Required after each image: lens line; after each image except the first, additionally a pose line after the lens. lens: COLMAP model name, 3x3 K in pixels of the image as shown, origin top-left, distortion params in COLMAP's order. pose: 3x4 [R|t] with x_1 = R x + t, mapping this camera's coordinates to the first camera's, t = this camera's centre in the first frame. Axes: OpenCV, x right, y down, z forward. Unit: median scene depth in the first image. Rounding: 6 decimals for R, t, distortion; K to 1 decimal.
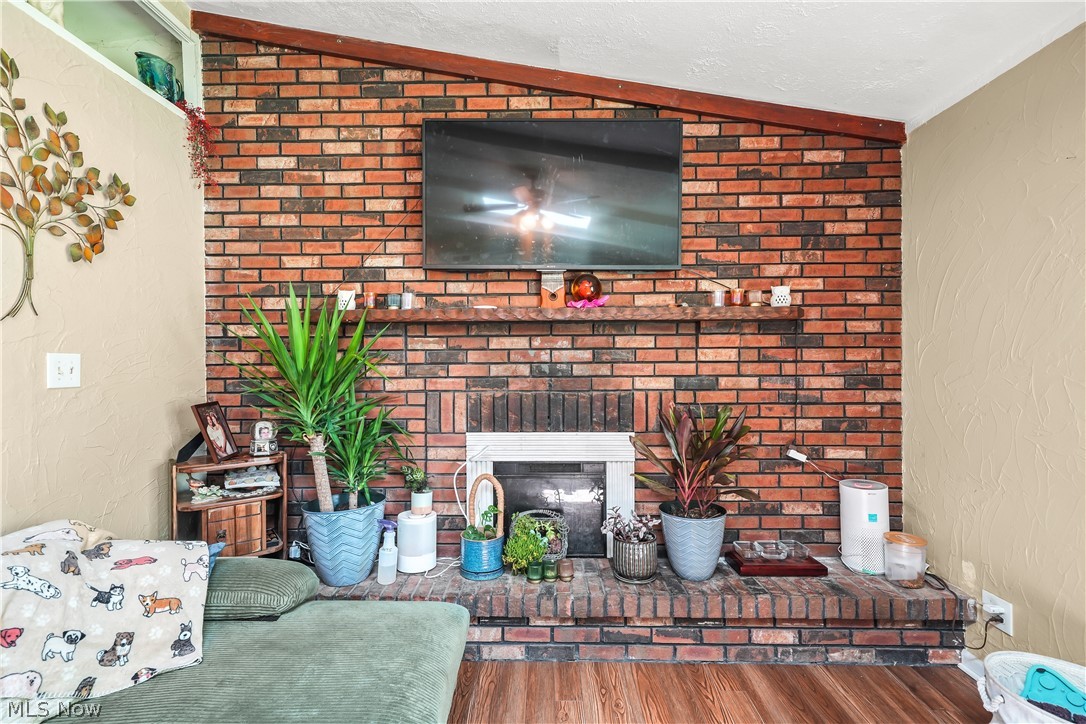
lens RADIAL K [[502.7, 0, 534.4], [0, 502.7, 362.1], [0, 0, 1]] dist [0.013062, 0.000153]
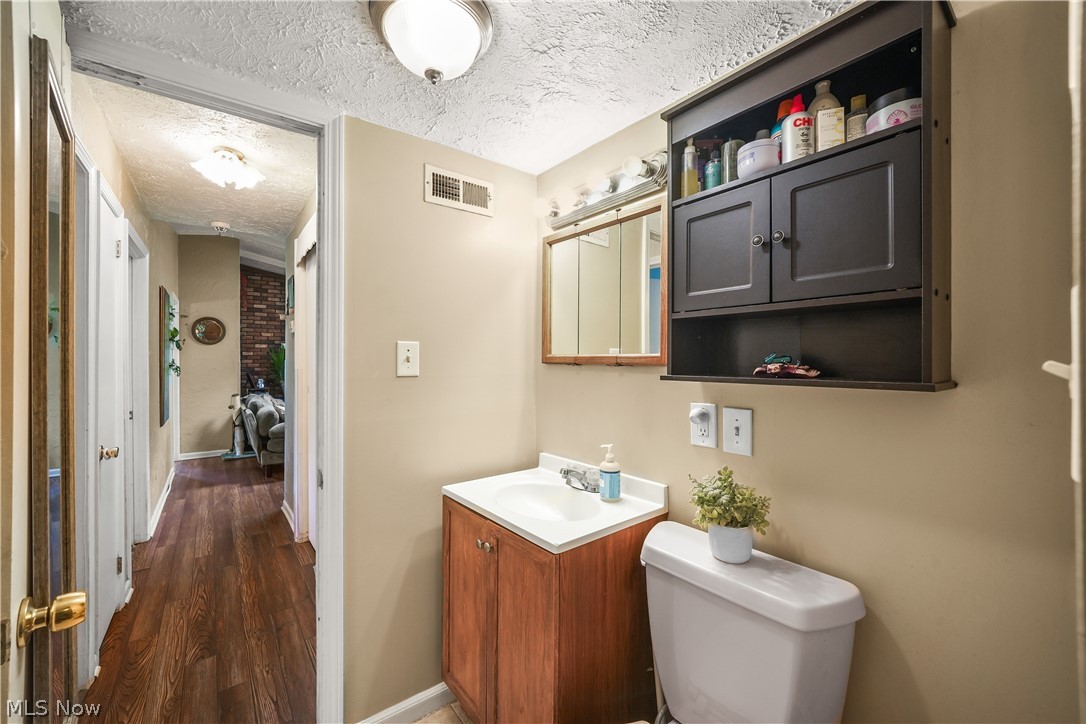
lens RADIAL K [[425.9, 0, 536.6], [0, 425.9, 361.1], [0, 0, 1]] dist [-0.000660, -0.000038]
pose [[0.781364, 0.002709, 0.624070, -0.859924], [-0.001362, 0.999996, -0.002635, -0.004980], [-0.624074, 0.001209, 0.781364, -2.550003]]
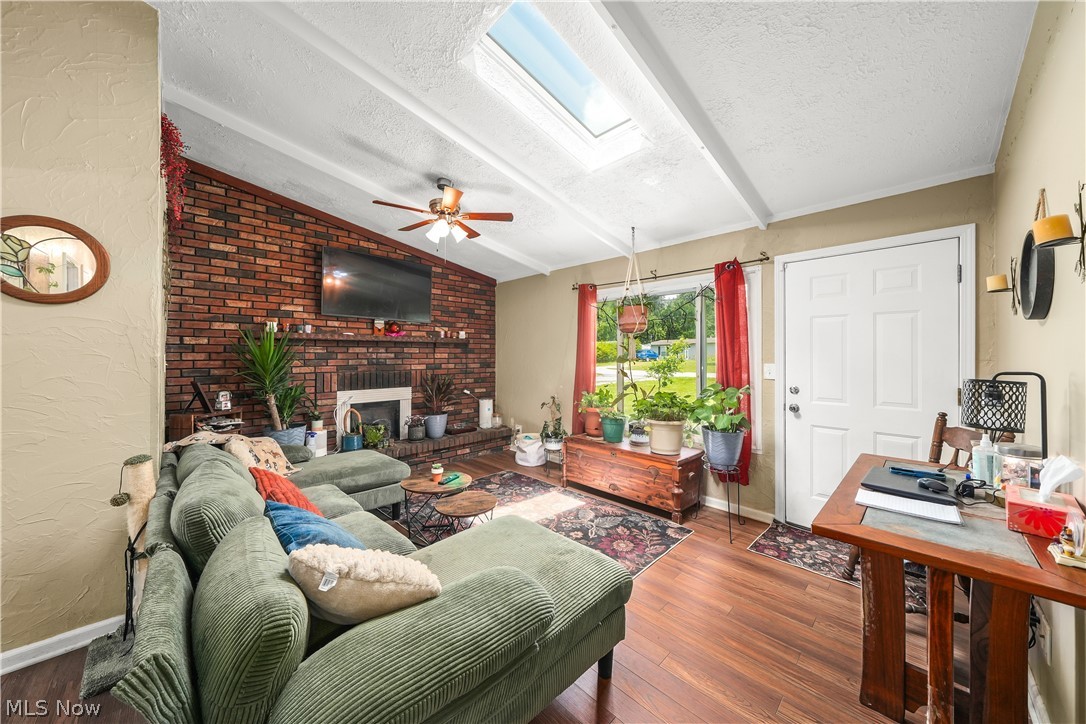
lens RADIAL K [[373.0, 0, 539.5], [0, 373.0, 355.6], [0, 0, 1]] dist [-0.000538, -0.000037]
pose [[0.697175, 0.004255, 0.716889, -0.676252], [-0.001202, 0.999988, -0.004767, -0.006754], [-0.716900, 0.002462, 0.697171, -0.726957]]
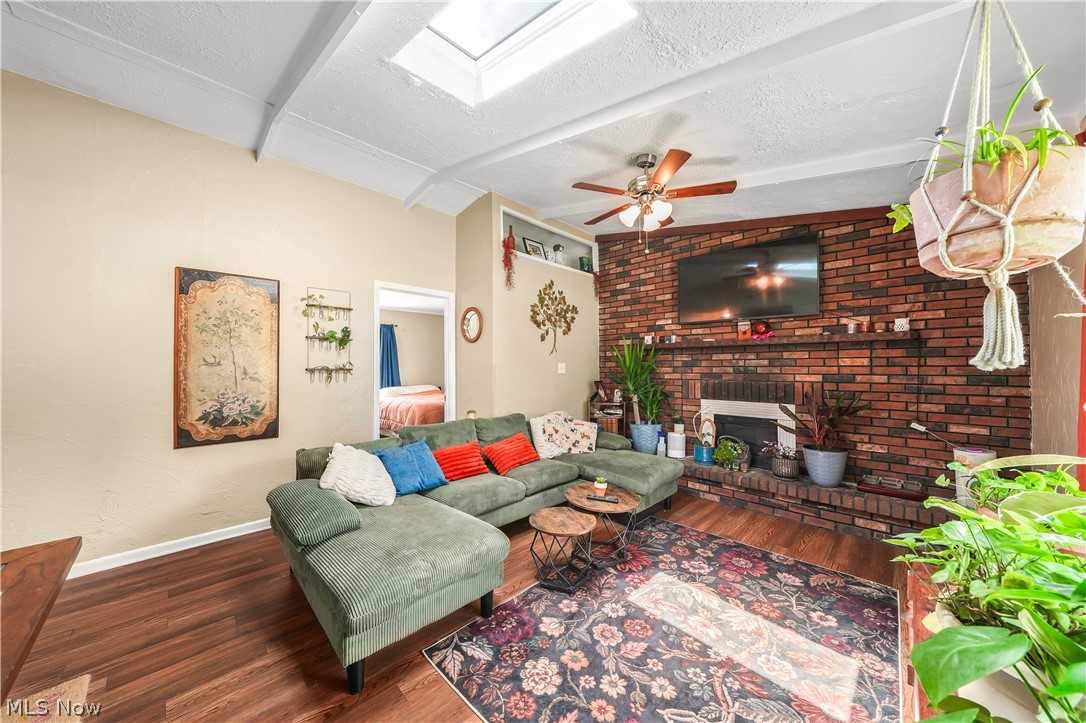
lens RADIAL K [[372.5, 0, 543.0], [0, 372.5, 361.5], [0, 0, 1]] dist [-0.000842, -0.000114]
pose [[0.730281, -0.007268, -0.683108, 0.455520], [-0.002154, 0.999914, -0.012942, 0.002345], [0.683143, 0.010923, 0.730203, -0.607066]]
